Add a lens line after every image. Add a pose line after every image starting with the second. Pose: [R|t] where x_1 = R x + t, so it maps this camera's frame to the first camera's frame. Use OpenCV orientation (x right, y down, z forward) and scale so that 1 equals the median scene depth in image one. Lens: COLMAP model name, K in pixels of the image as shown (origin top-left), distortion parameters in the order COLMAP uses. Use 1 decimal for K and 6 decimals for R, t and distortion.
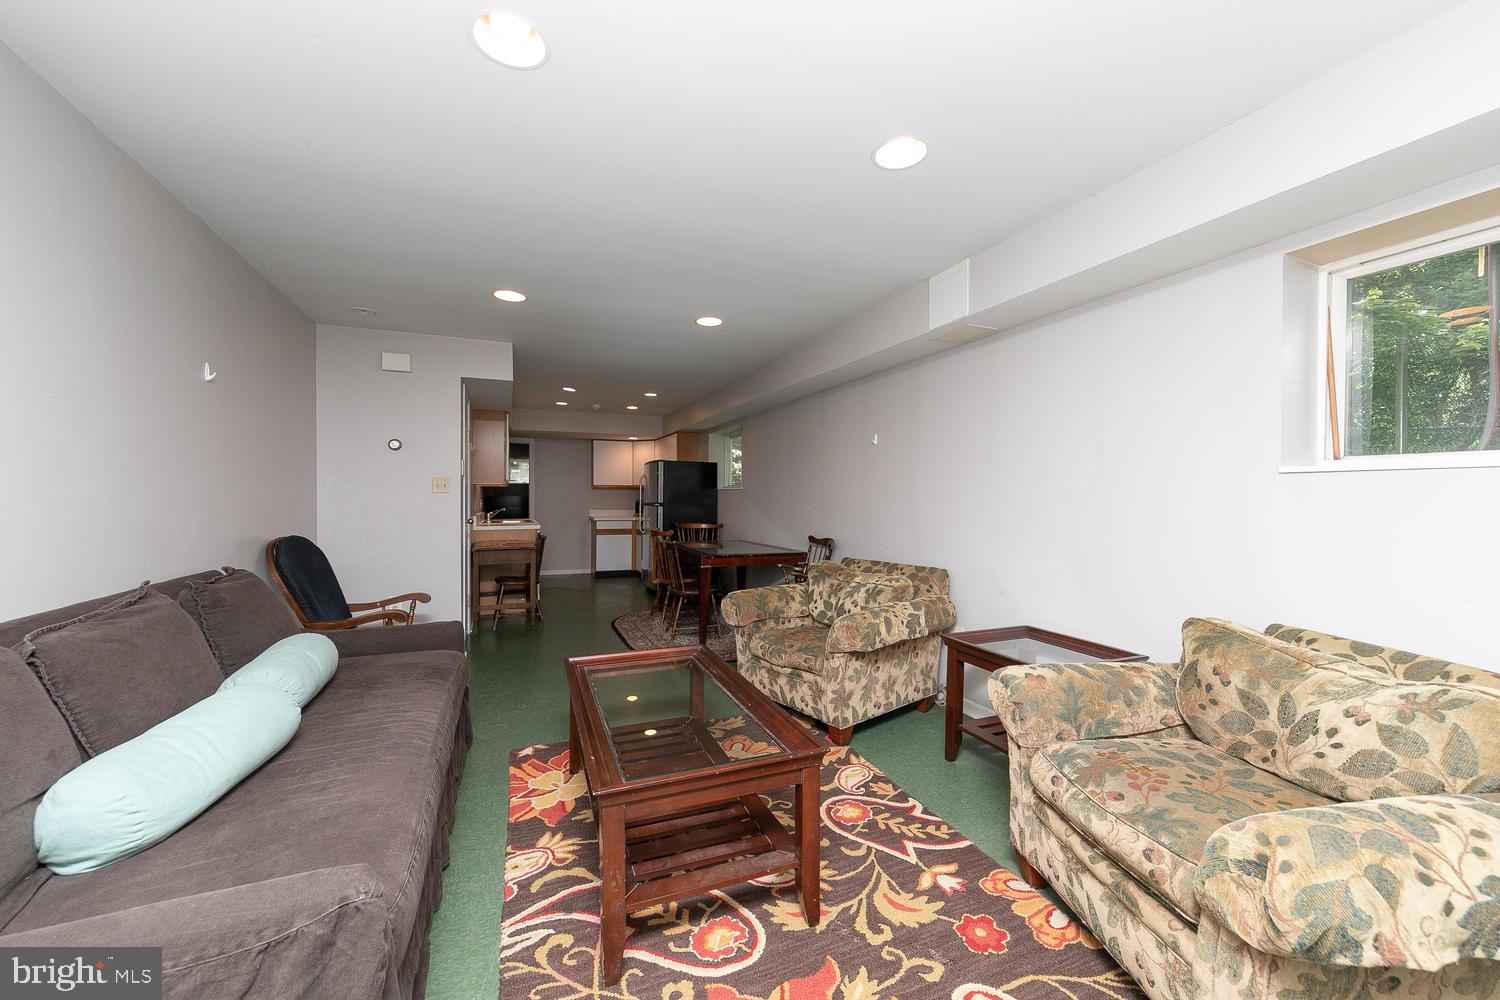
lens RADIAL K [[569.9, 0, 750.0], [0, 569.9, 500.0], [0, 0, 1]] dist [0.003434, 0.000276]
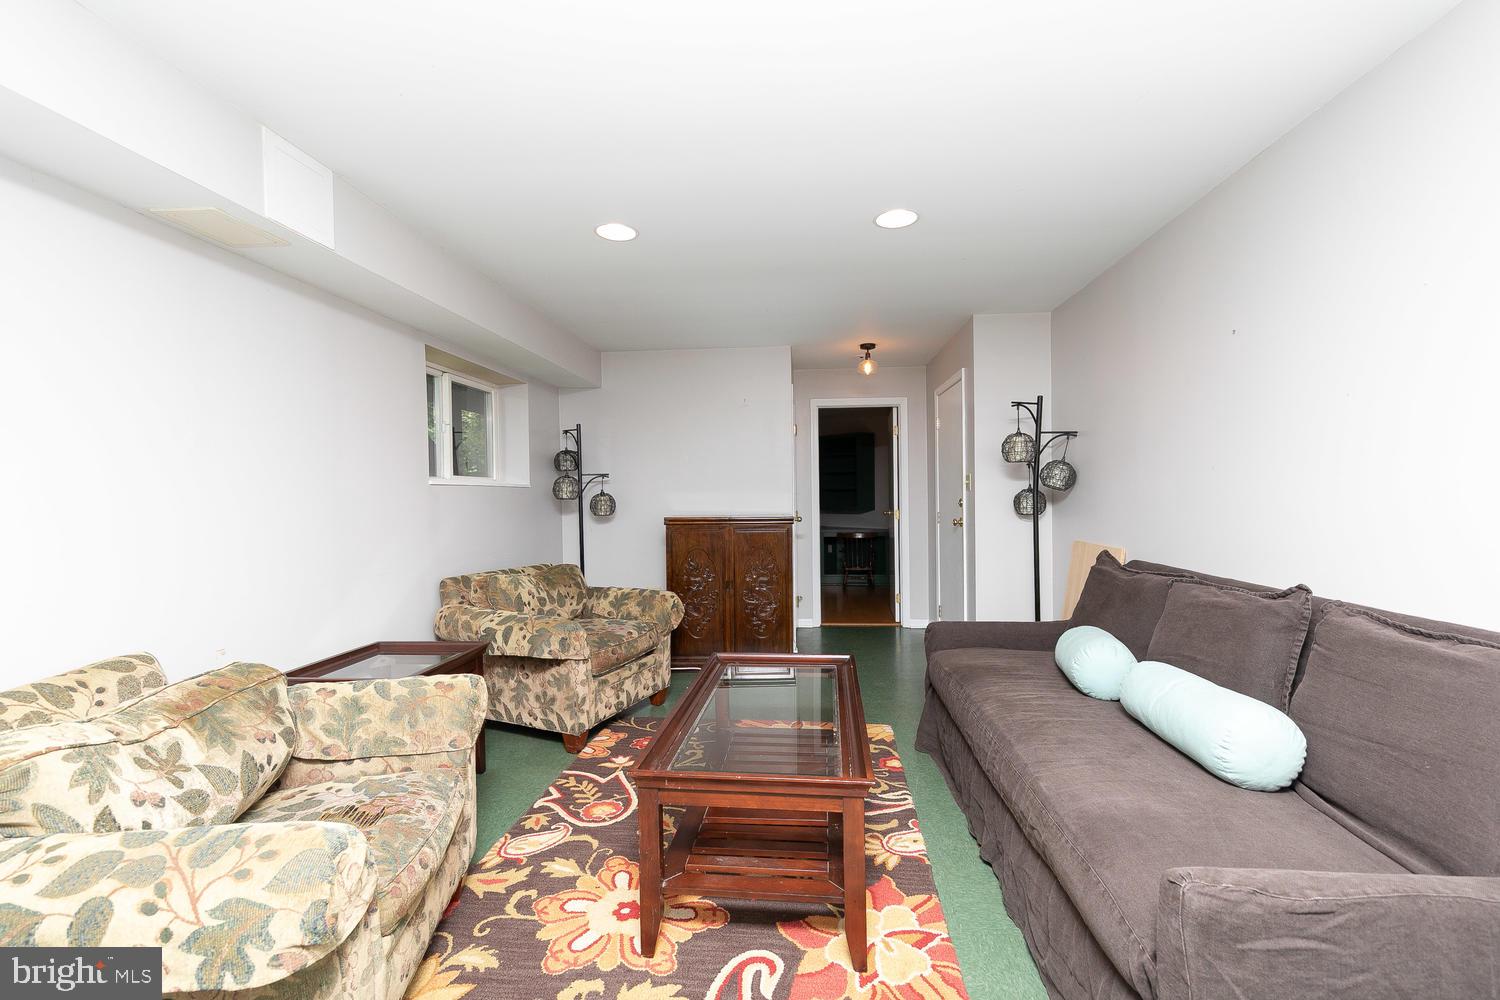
lens RADIAL K [[569.9, 0, 750.0], [0, 569.9, 500.0], [0, 0, 1]] dist [0.003434, 0.000276]
pose [[-0.871998, 0.005181, 0.489483, -0.617156], [0.015155, 0.999750, 0.016415, -0.028169], [-0.489276, 0.021732, -0.871858, 1.919776]]
